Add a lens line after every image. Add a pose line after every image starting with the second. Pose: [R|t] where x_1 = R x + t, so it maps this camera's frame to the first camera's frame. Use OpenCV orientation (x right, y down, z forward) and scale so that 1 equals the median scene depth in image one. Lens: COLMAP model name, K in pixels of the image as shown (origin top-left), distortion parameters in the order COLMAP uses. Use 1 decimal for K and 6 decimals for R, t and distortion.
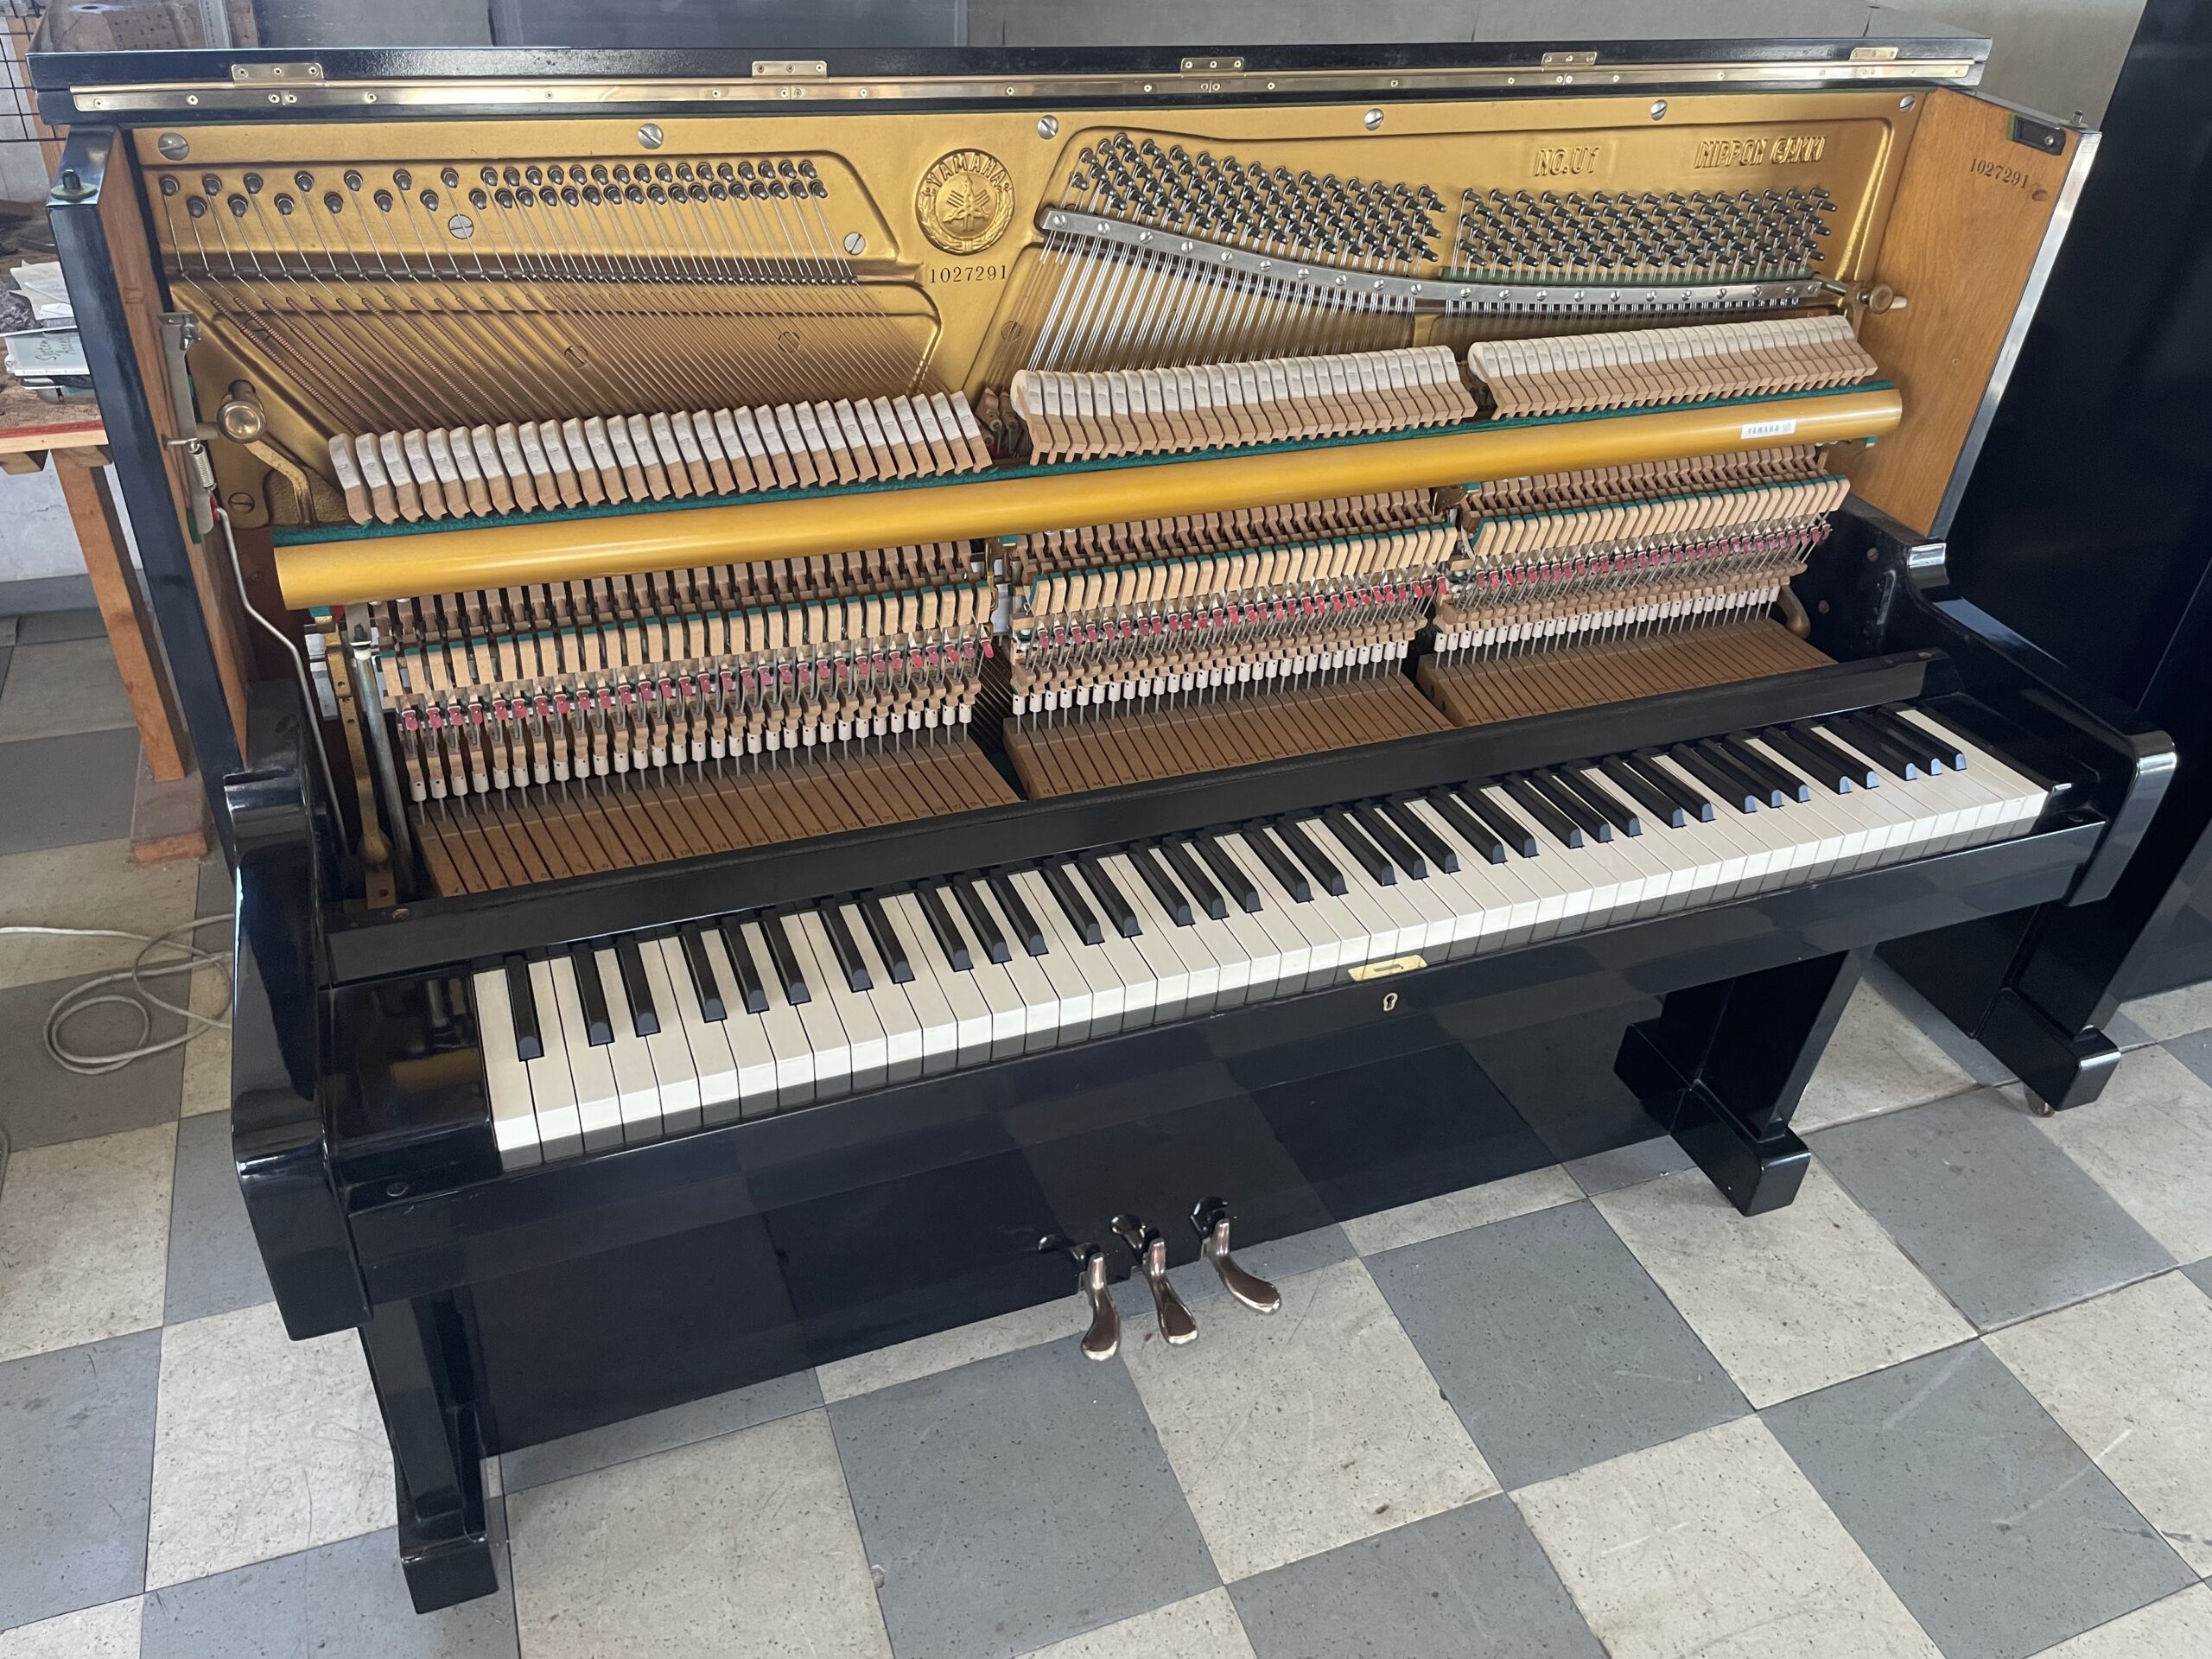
lens RADIAL K [[1701.1, 0, 1088.8], [0, 1701.1, 833.3], [0, 0, 1]] dist [0.053993, -0.085579]
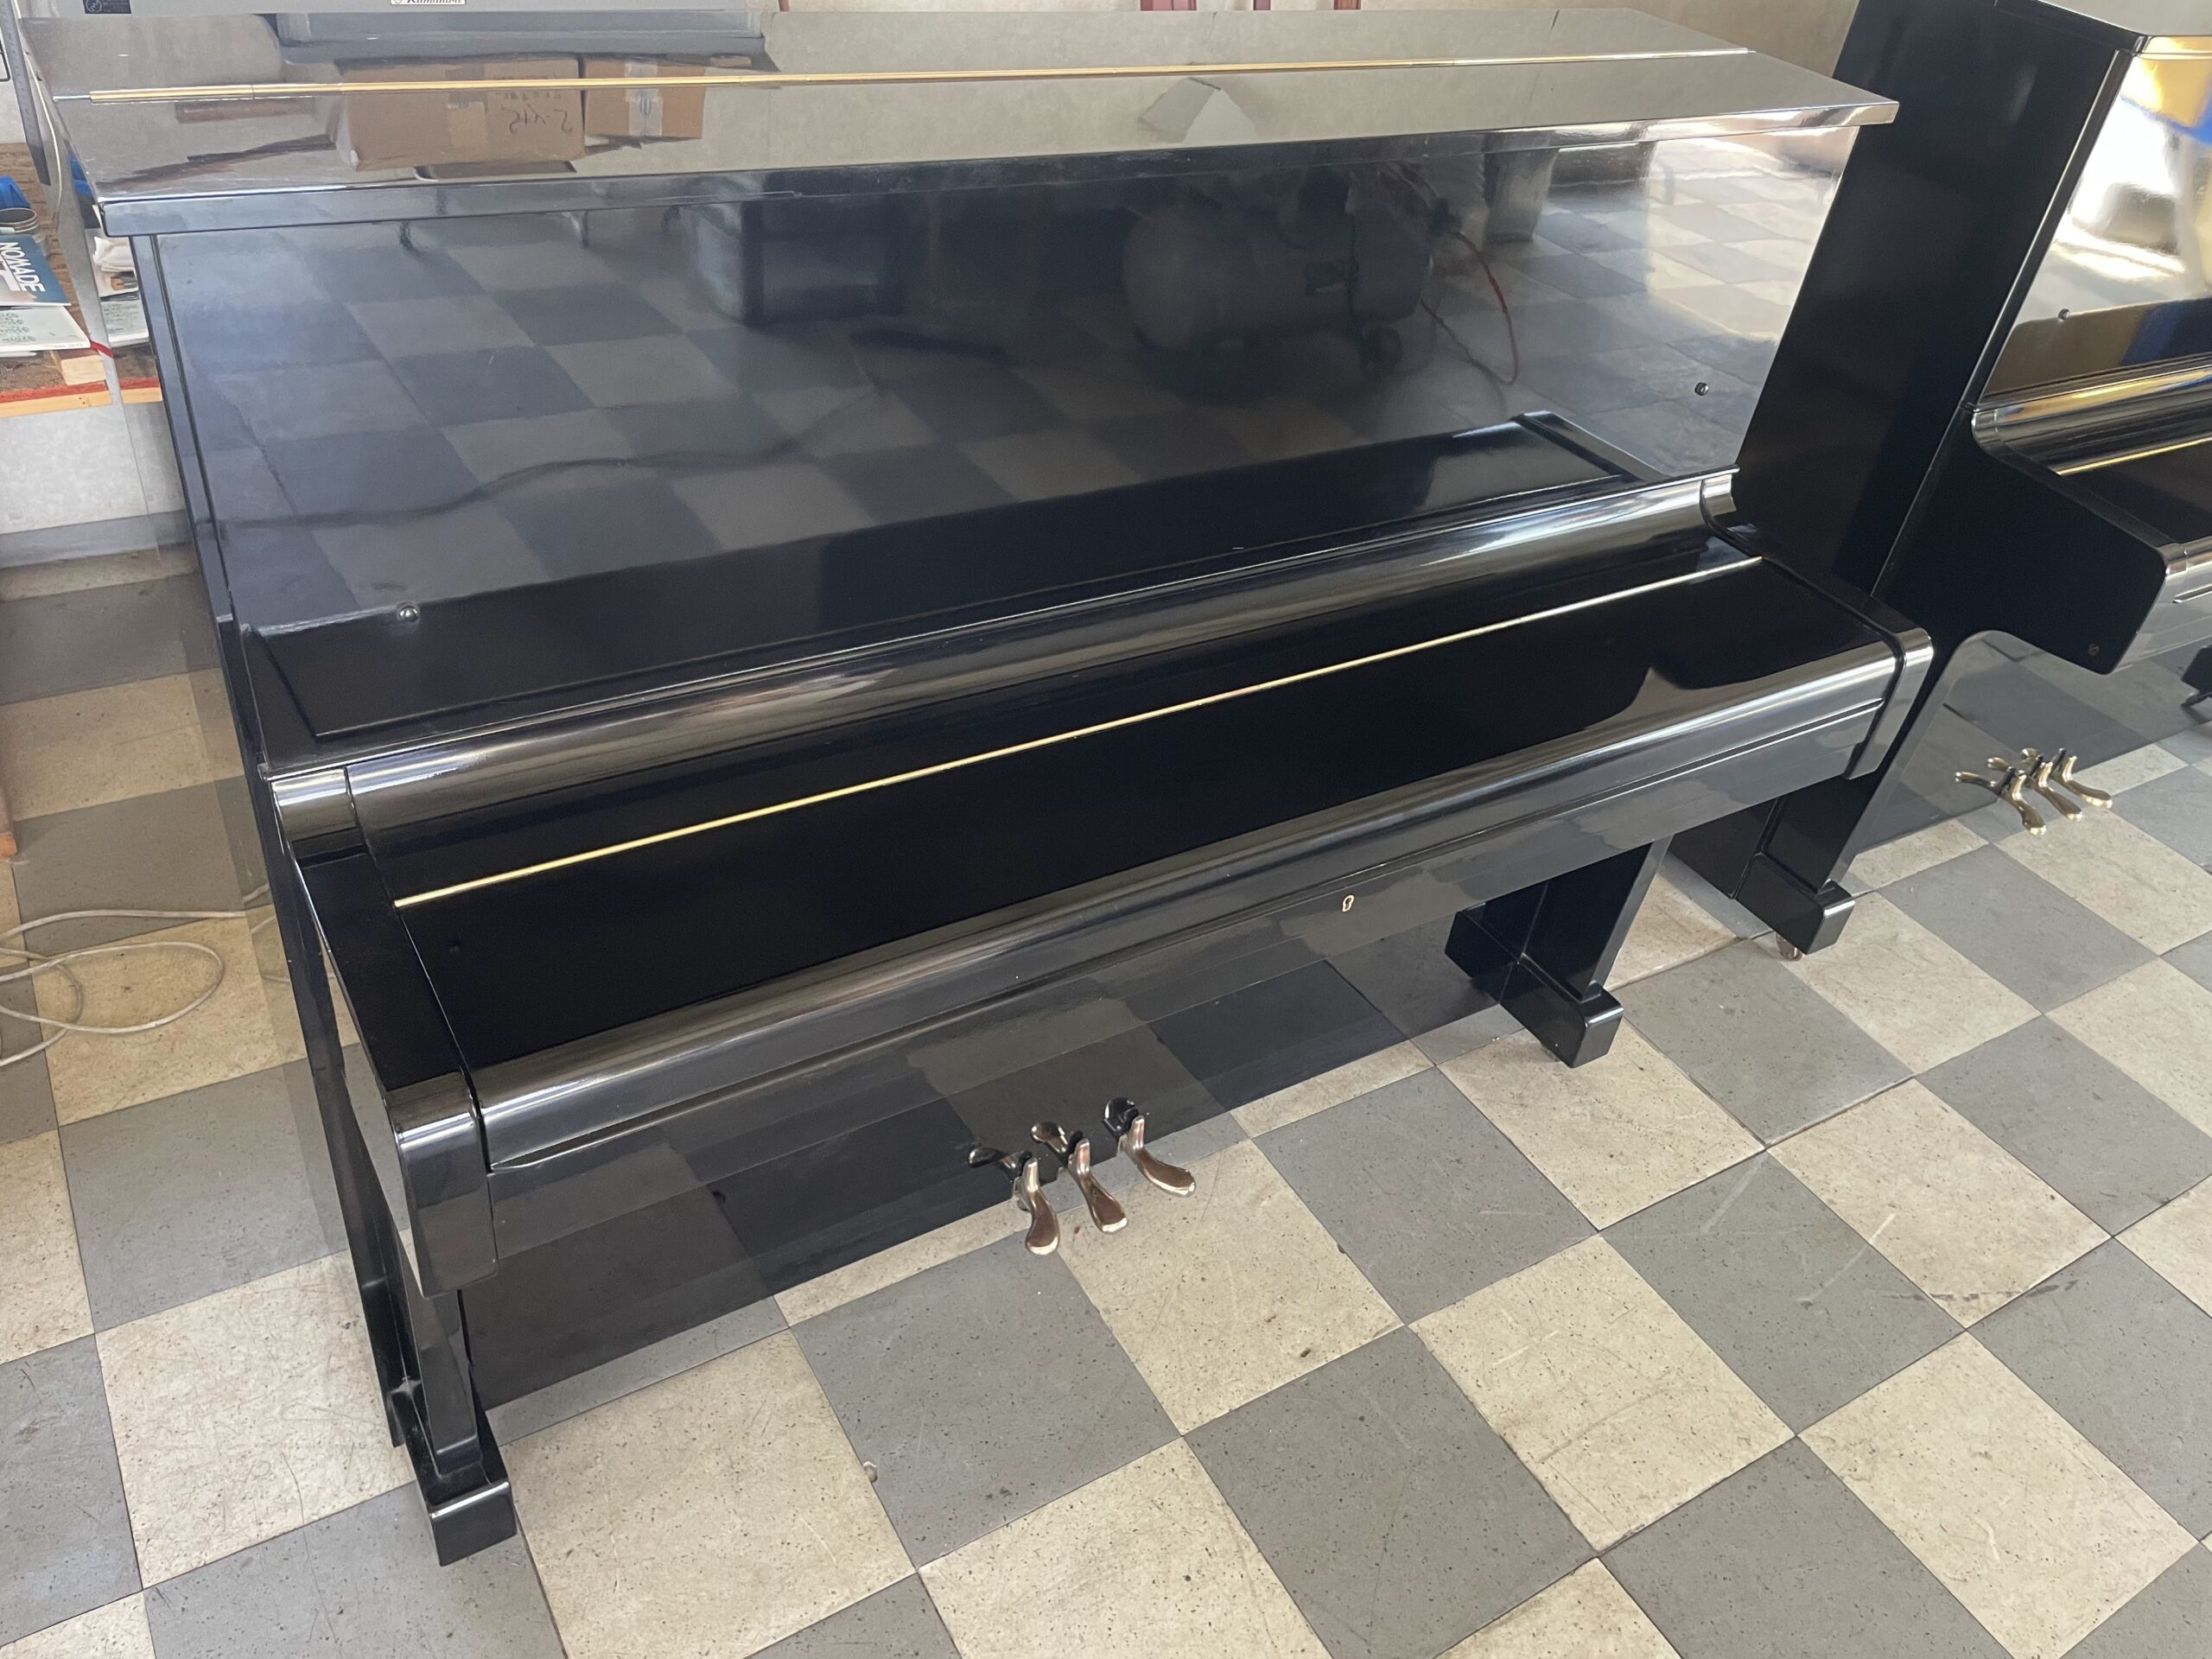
lens RADIAL K [[1701.1, 0, 1110.3], [0, 1701.1, 843.0], [0, 0, 1]] dist [0.053993, -0.085579]
pose [[0.980418, -0.073396, 0.182741, -0.144598], [0.064355, 0.996414, 0.054929, -0.011180], [-0.186118, -0.042093, 0.981625, -0.071731]]
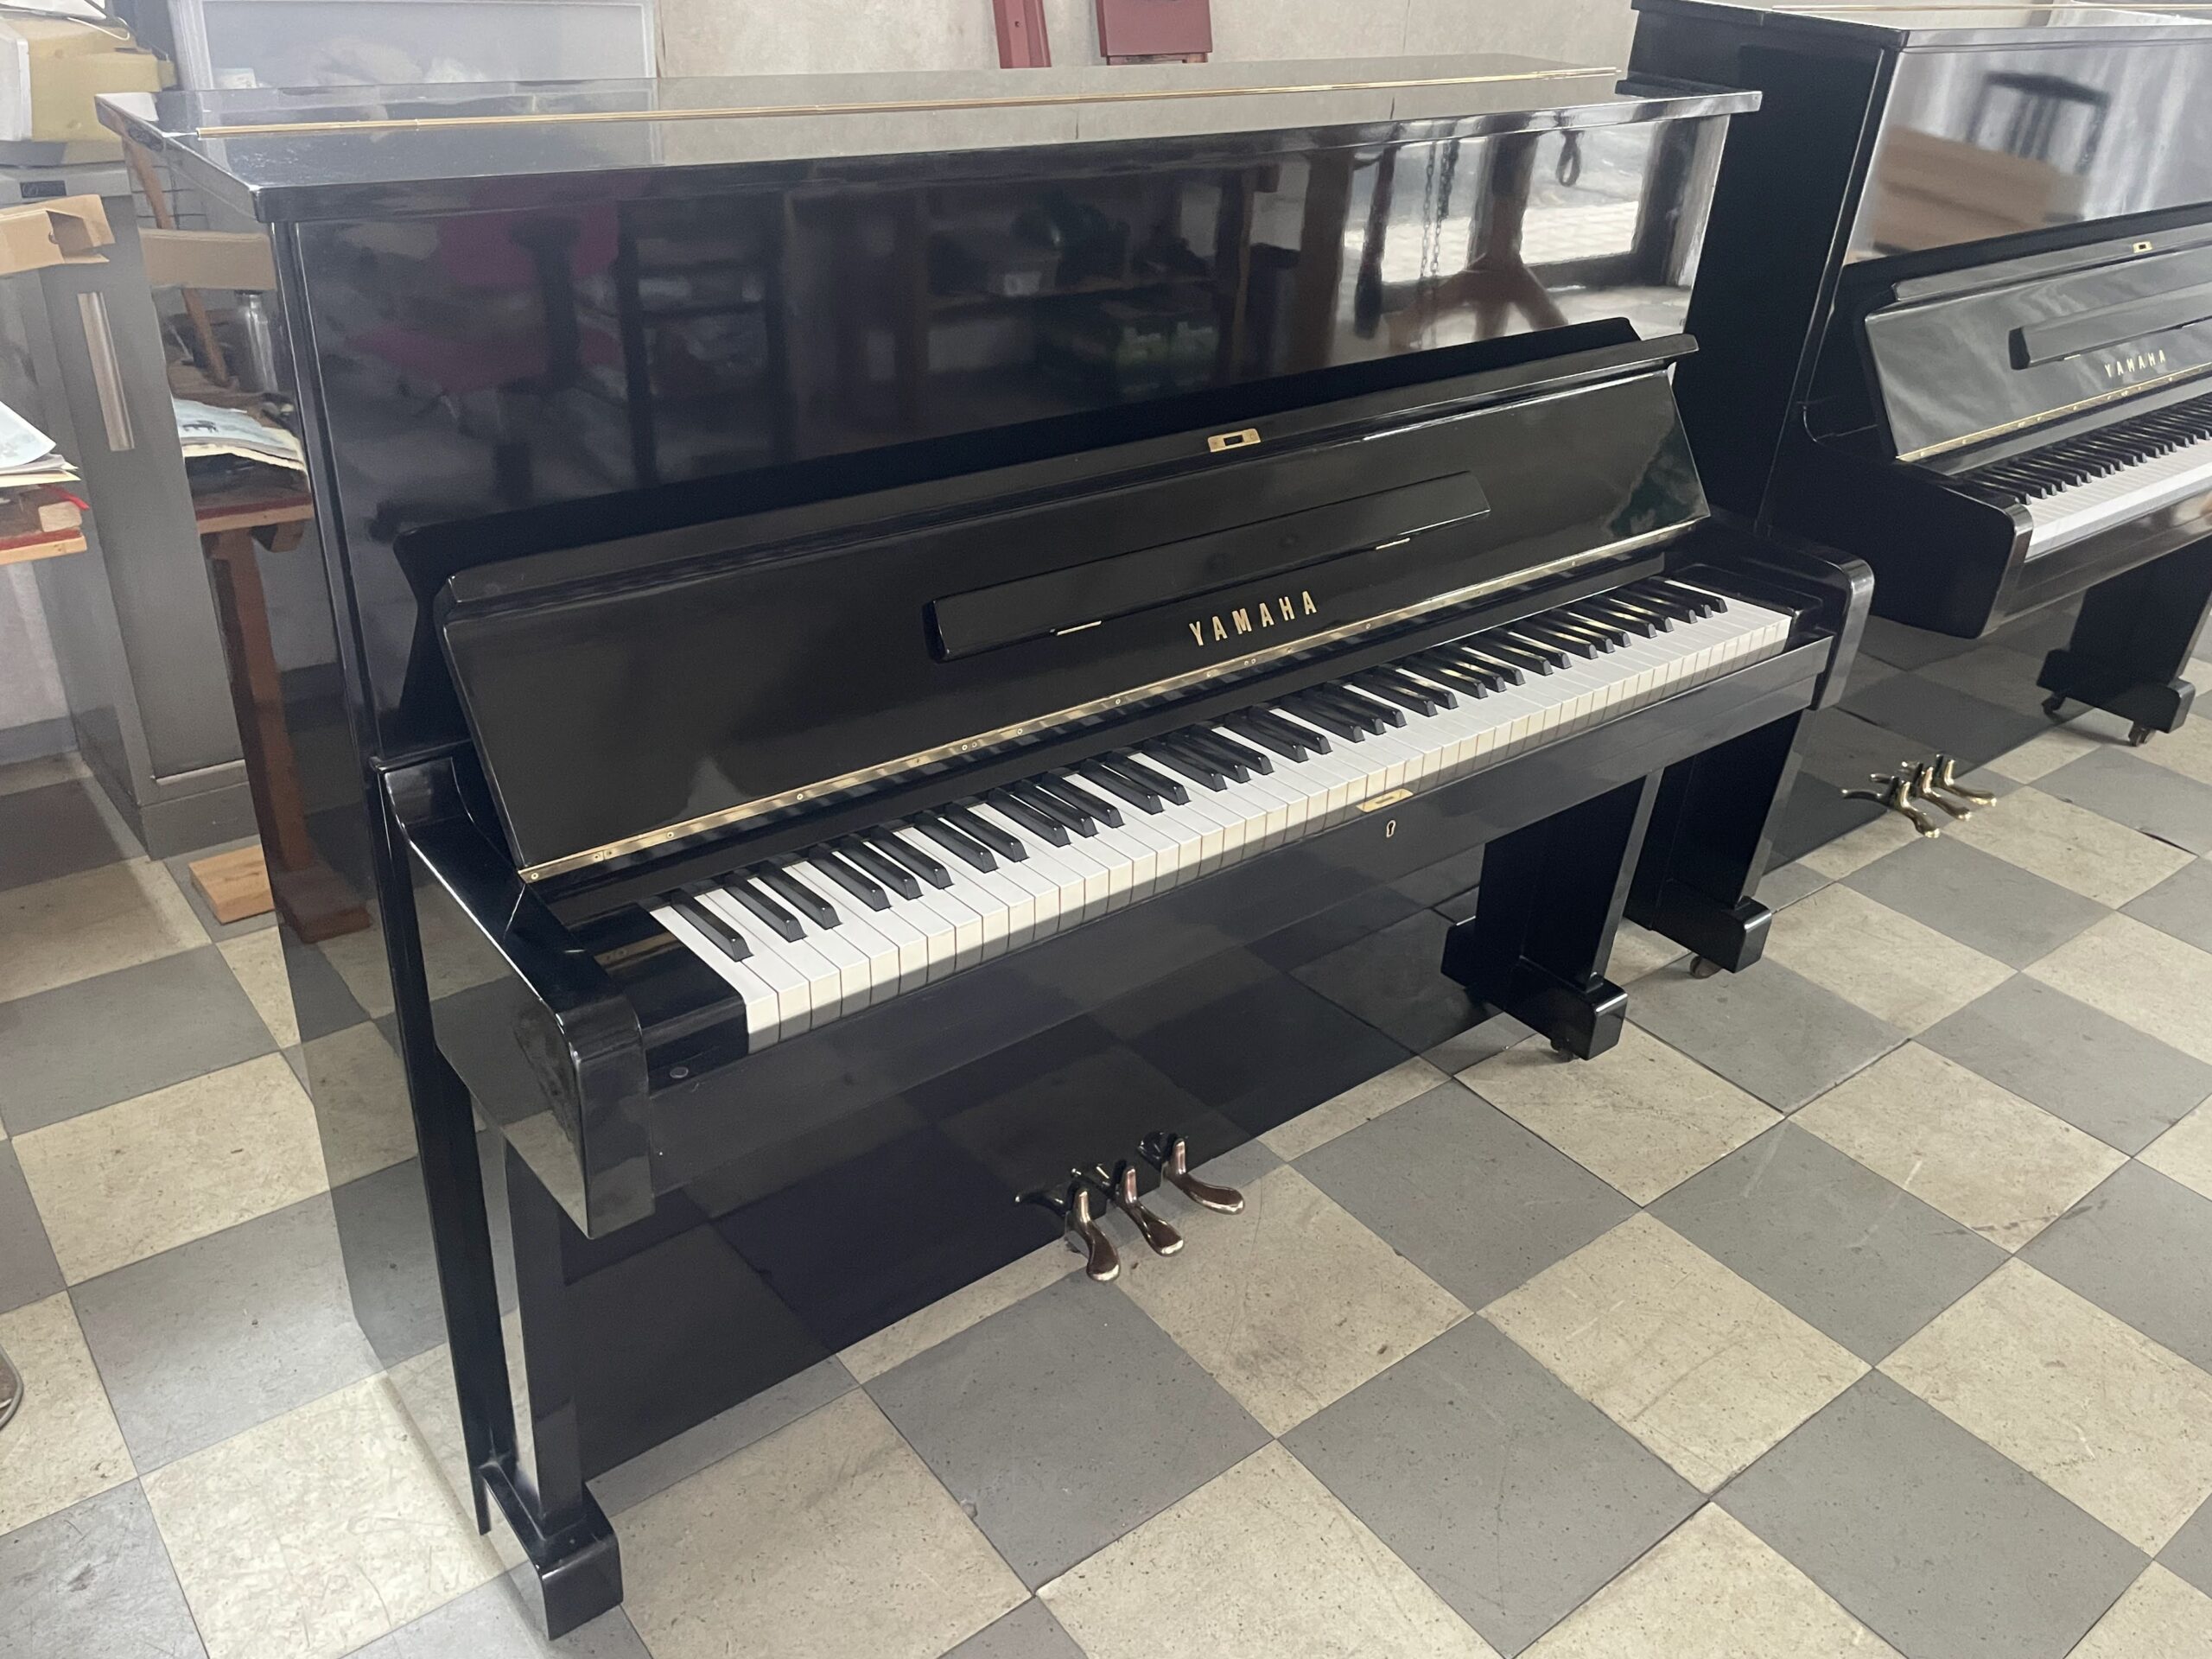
lens RADIAL K [[1786.9, 0, 1088.3], [0, 1786.9, 822.6], [0, 0, 1]] dist [0.032190, -0.054150]
pose [[0.954690, -0.157005, 0.252816, -0.268069], [0.180276, 0.981012, -0.071531, 0.113991], [-0.236785, 0.113866, 0.964867, -0.127151]]
